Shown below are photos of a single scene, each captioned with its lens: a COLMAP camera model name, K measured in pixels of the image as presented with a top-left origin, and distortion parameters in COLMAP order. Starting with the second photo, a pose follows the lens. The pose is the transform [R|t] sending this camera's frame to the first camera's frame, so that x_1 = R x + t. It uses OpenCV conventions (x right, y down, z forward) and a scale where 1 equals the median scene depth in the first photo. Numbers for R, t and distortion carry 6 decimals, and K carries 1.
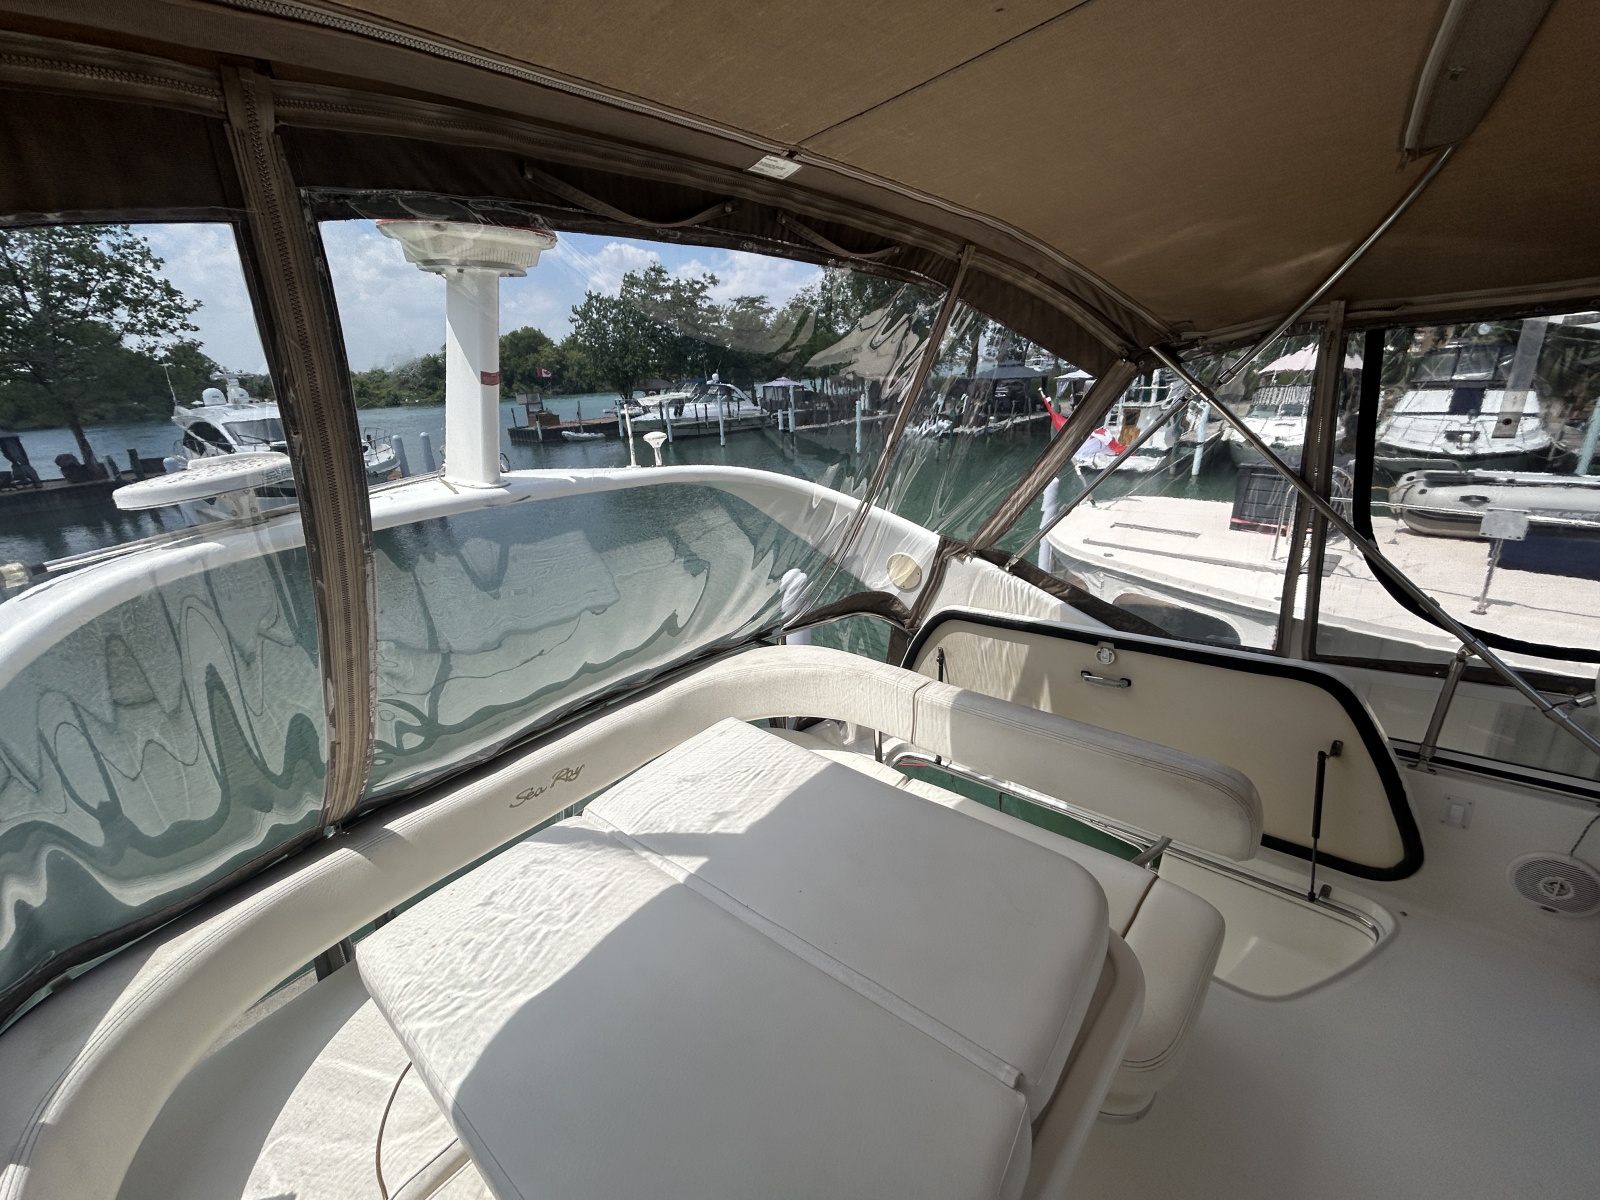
lens RADIAL K [[652.5, 0, 800.0], [0, 652.5, 600.0], [0, 0, 1]] dist [-0.001250, 0.006027]
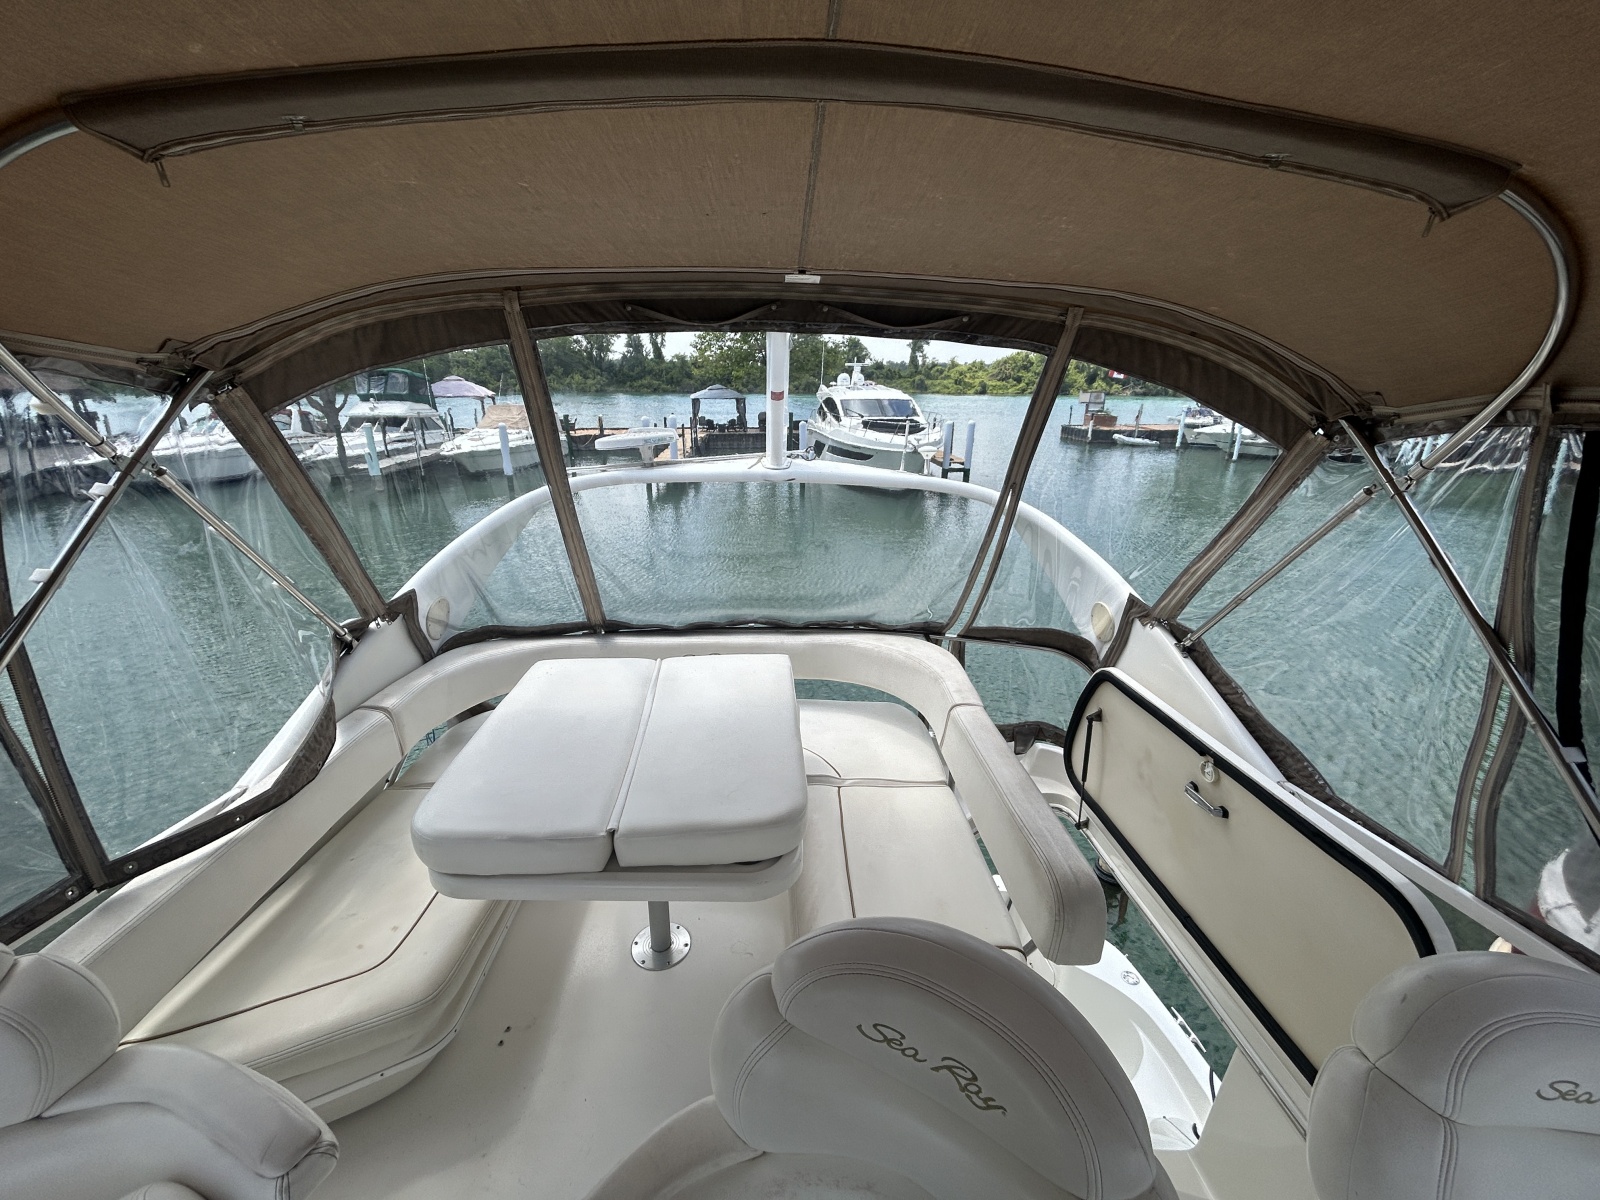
lens RADIAL K [[652.5, 0, 800.0], [0, 652.5, 600.0], [0, 0, 1]] dist [-0.001250, 0.006027]
pose [[0.686044, 0.287497, -0.668348, 0.648259], [-0.284228, 0.951523, 0.117553, -0.080713], [0.669745, 0.109317, 0.734501, -0.004552]]
